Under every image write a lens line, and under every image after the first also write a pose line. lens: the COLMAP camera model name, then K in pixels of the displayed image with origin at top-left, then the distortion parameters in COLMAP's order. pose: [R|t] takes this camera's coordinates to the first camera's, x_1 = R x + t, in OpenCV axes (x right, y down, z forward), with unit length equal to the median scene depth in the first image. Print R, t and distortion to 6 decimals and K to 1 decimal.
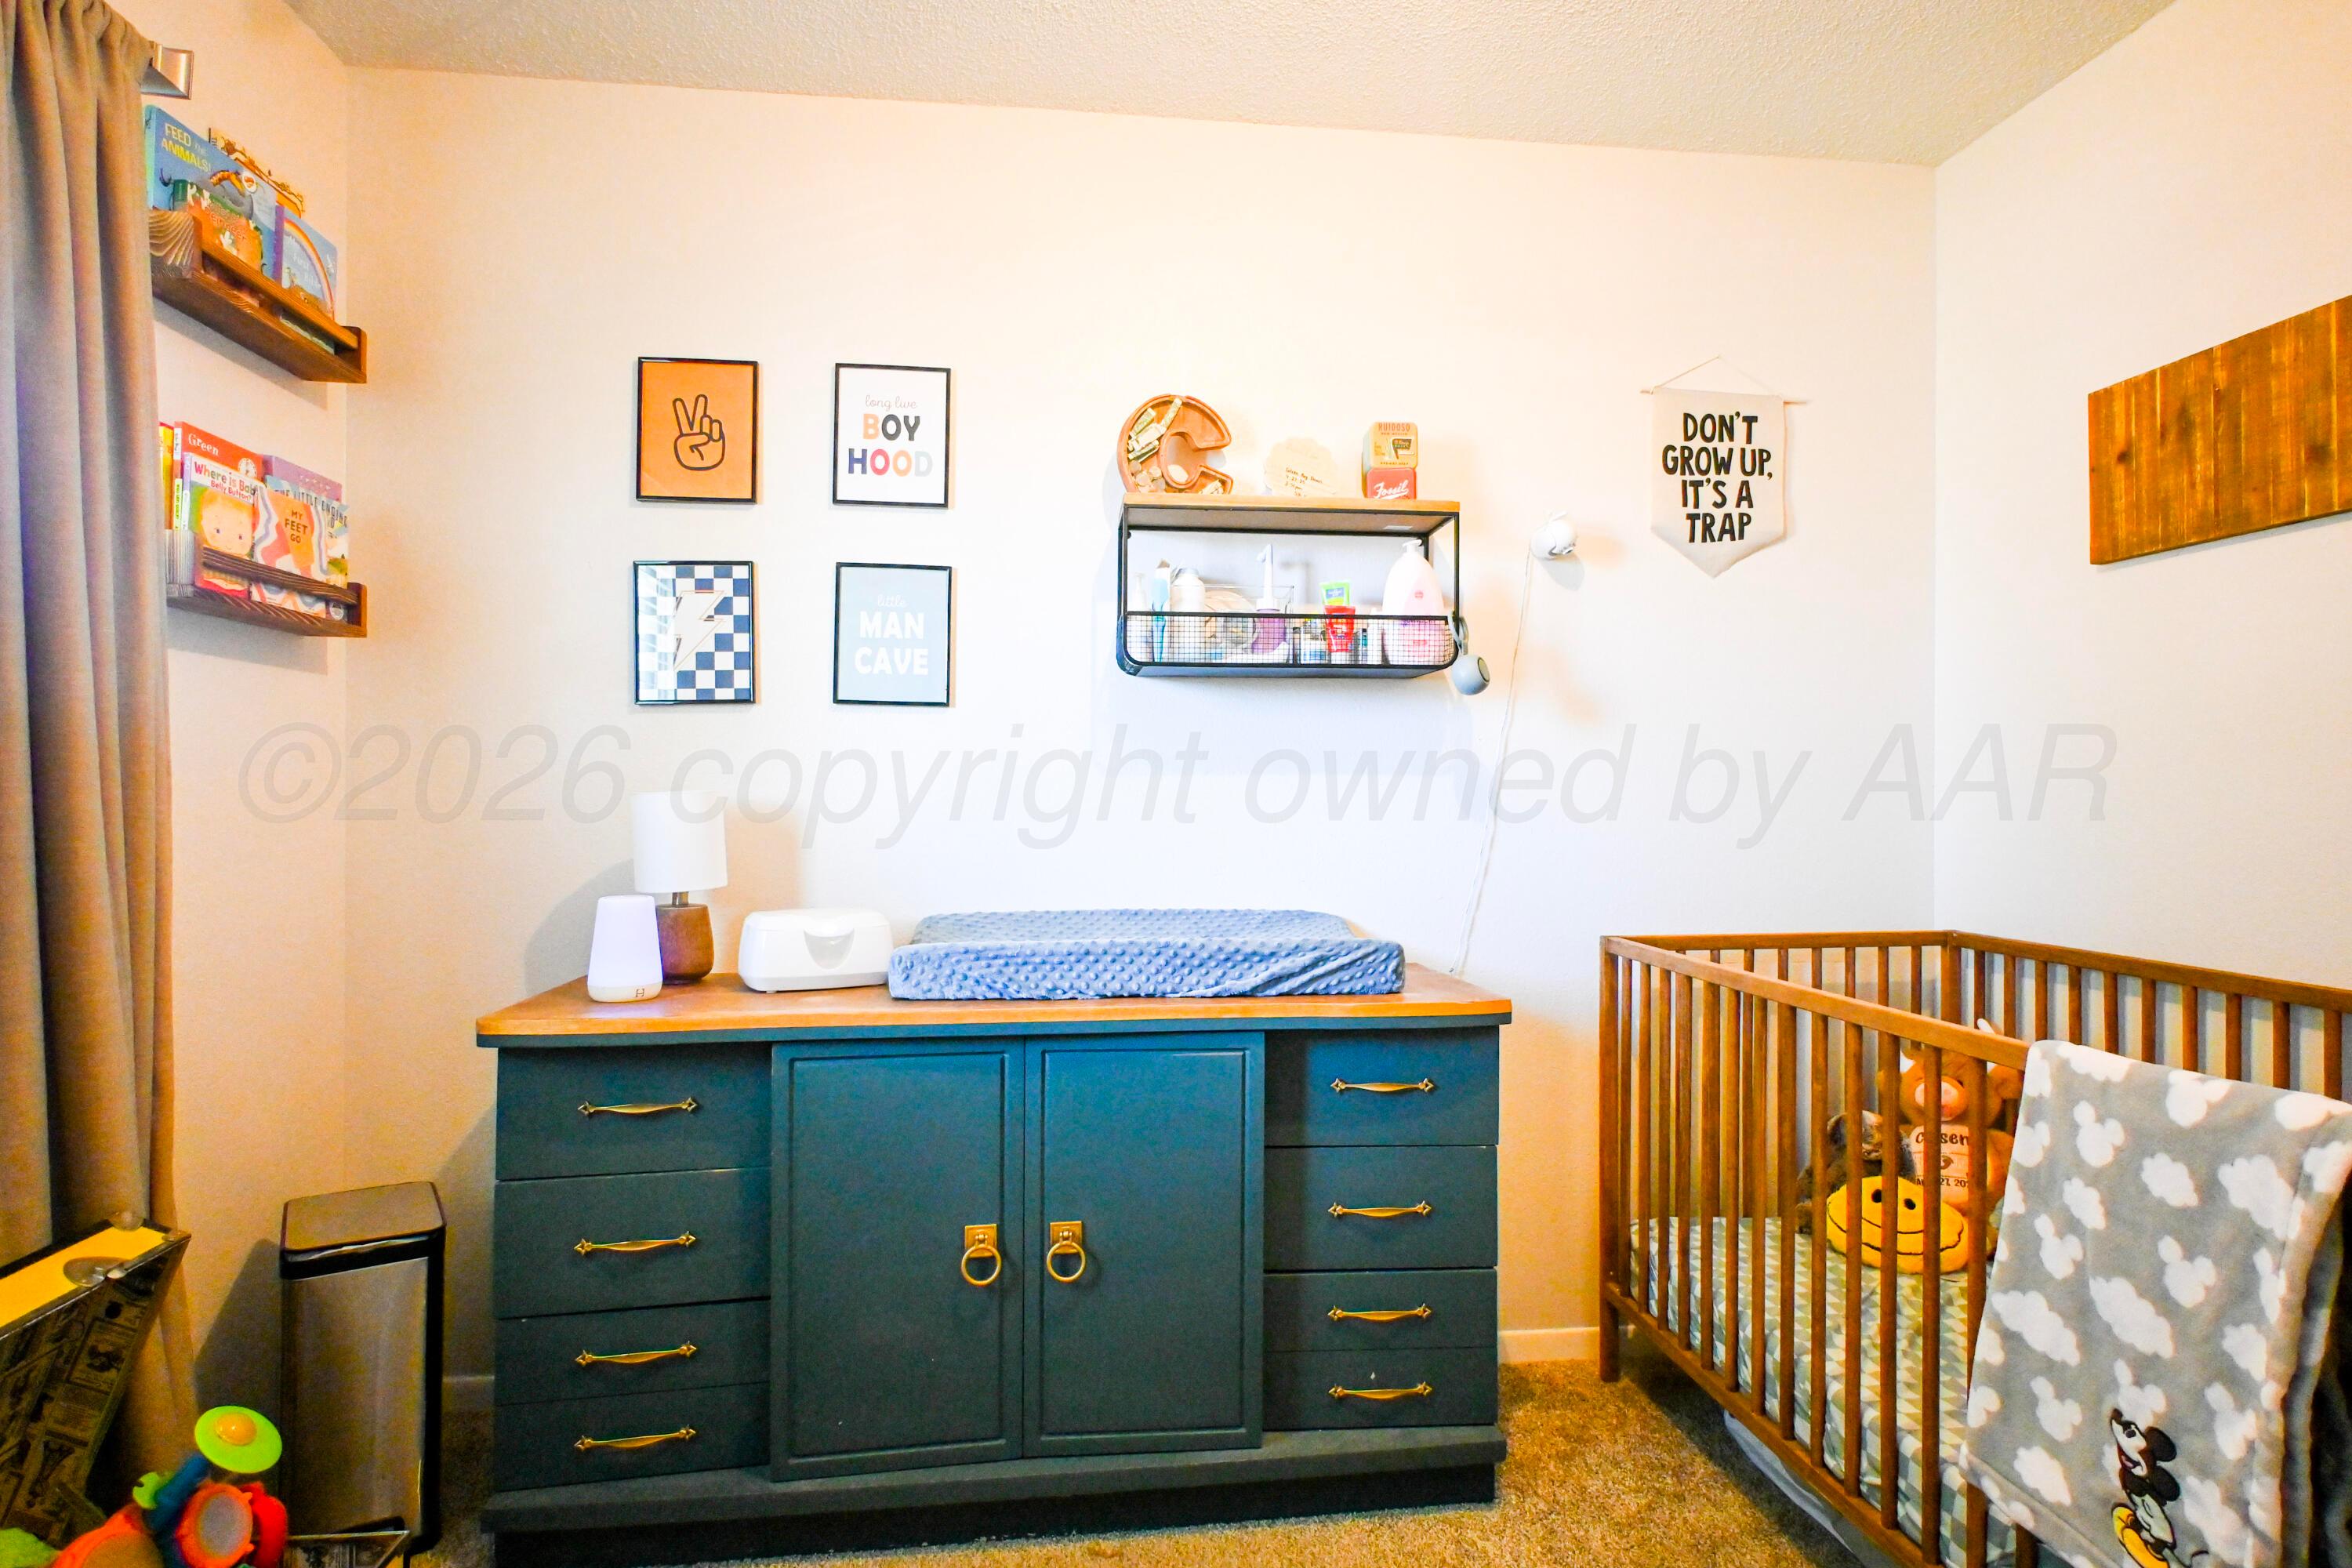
lens RADIAL K [[1184.5, 0, 1176.0], [0, 1184.5, 784.0], [0, 0, 1]] dist [-0.001188, -0.000447]
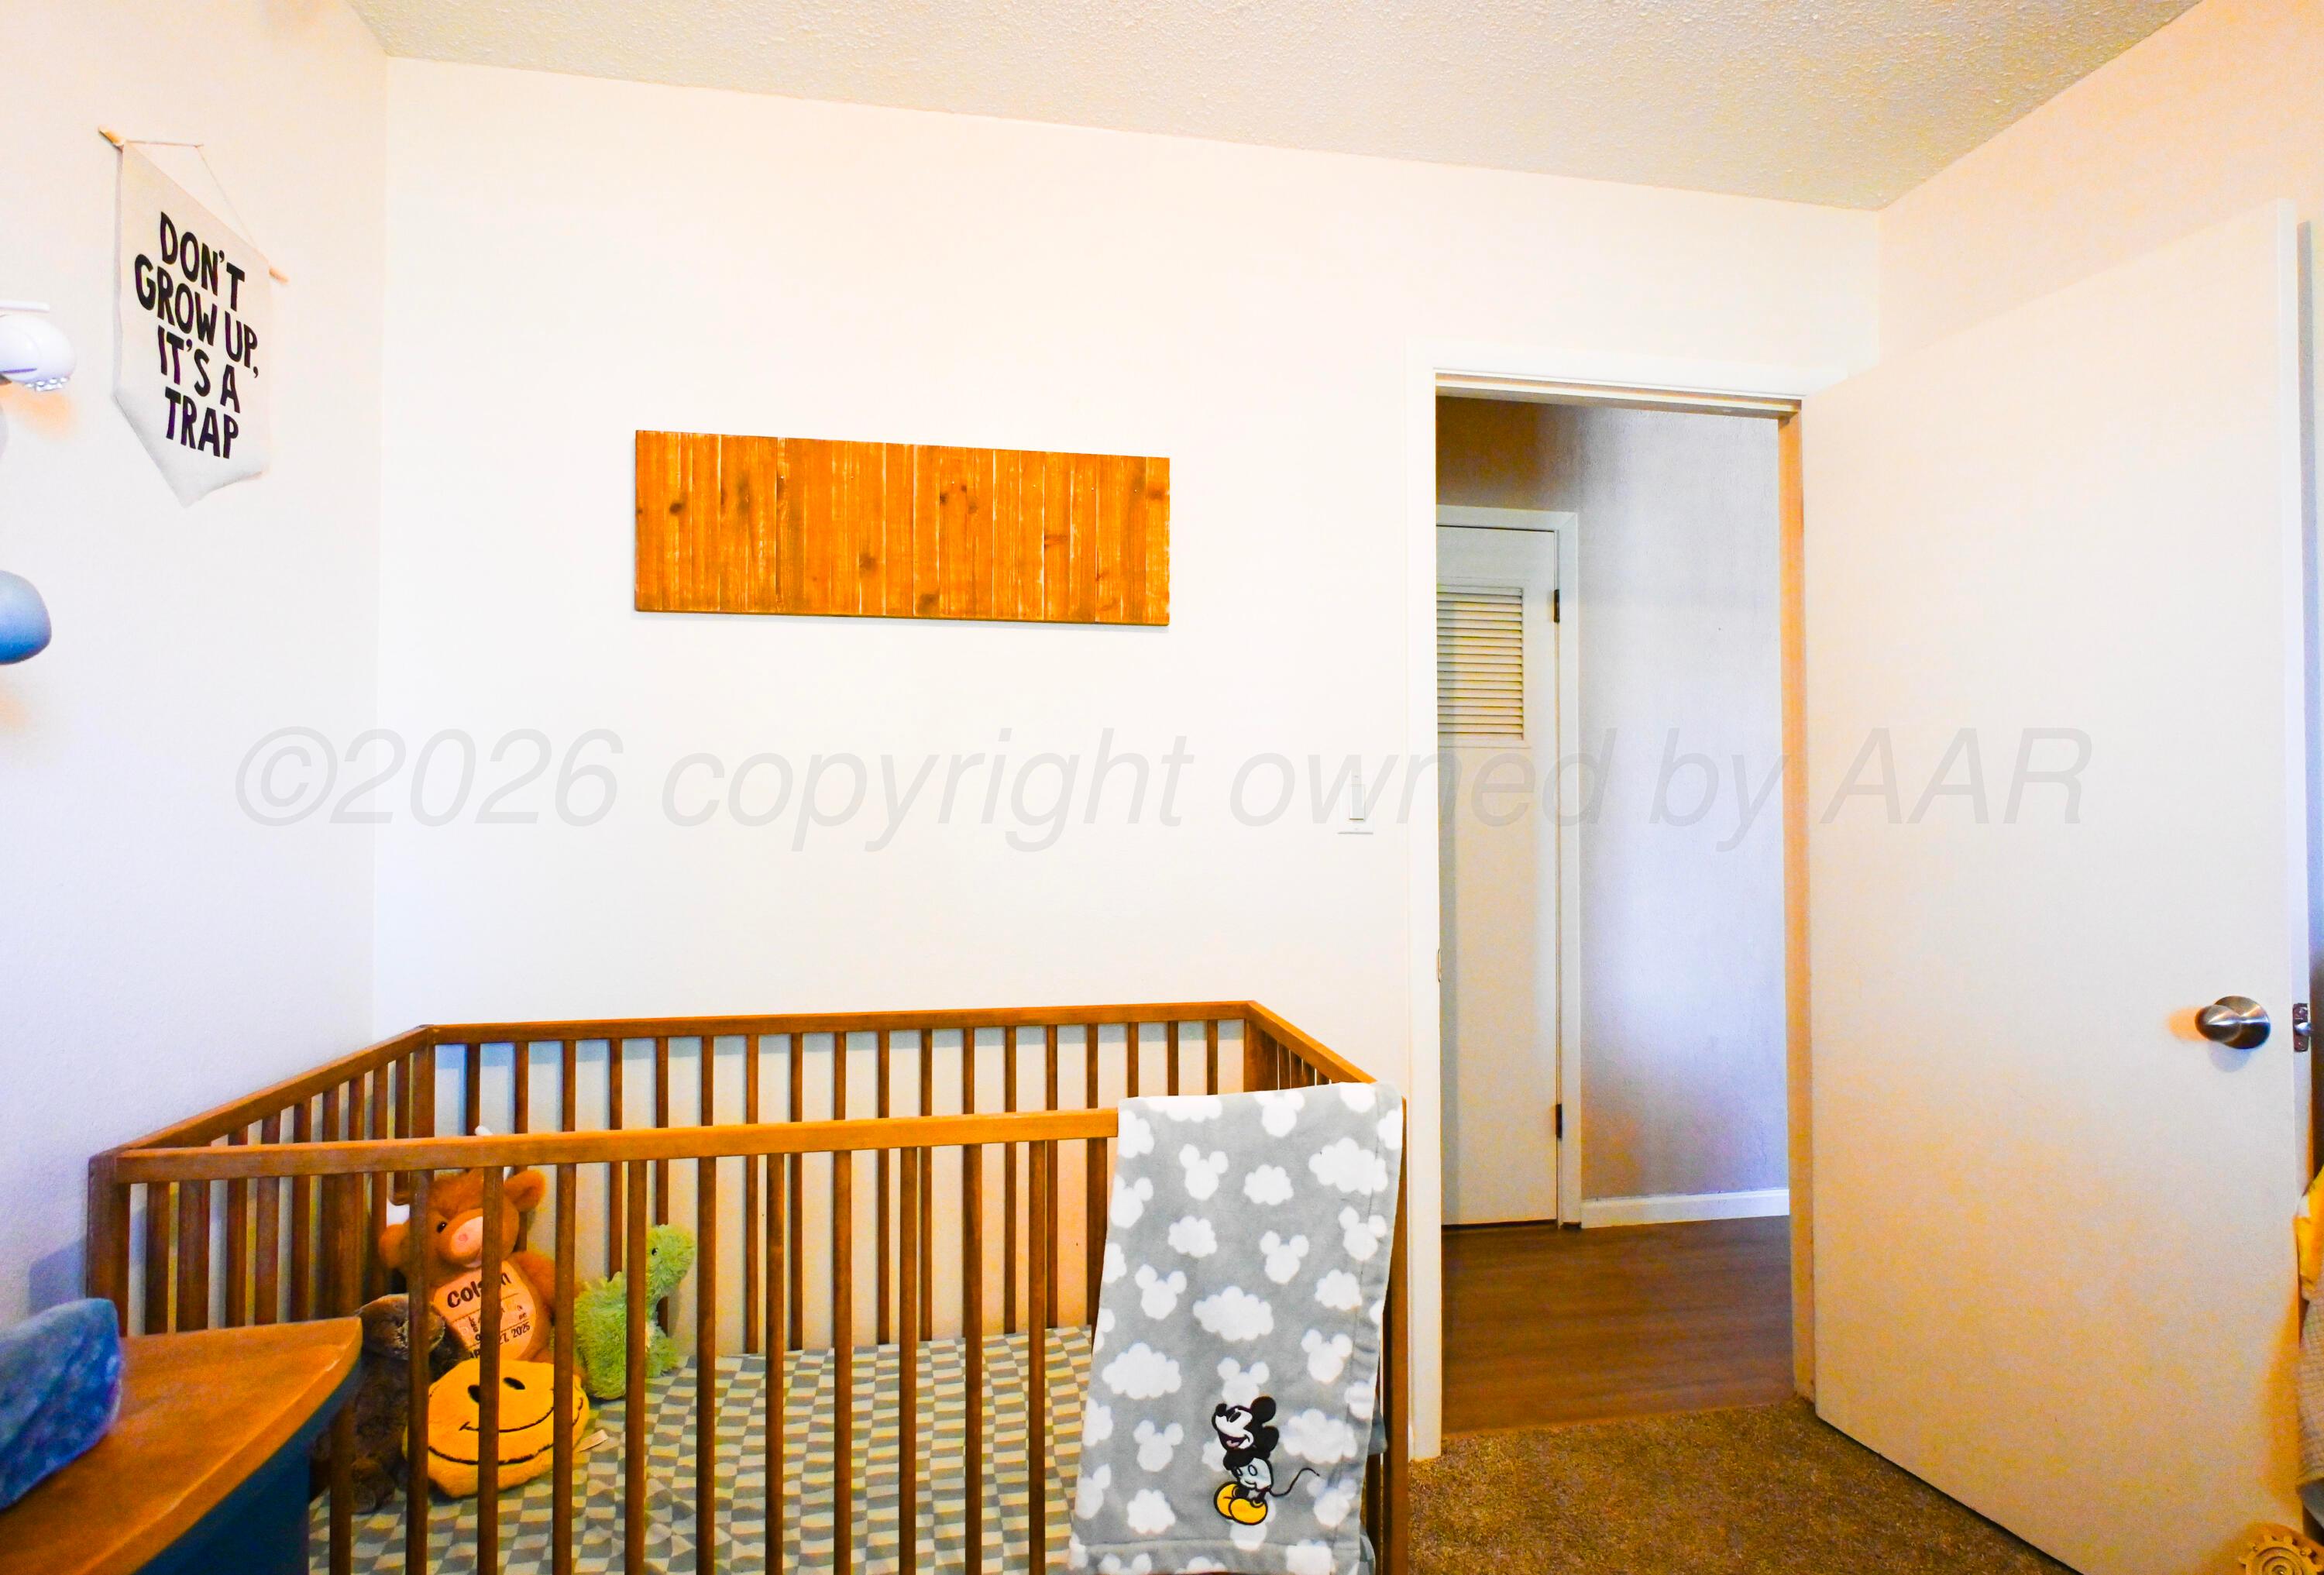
lens RADIAL K [[1205.0, 0, 1162.0], [0, 1205.0, 787.5], [0, 0, 1]] dist [-0.003118, 0.001262]
pose [[-0.059574, 0.017760, 0.998066, -0.227739], [-0.004506, 0.999827, -0.018060, -0.029209], [-0.998214, -0.005573, -0.059484, 0.680679]]
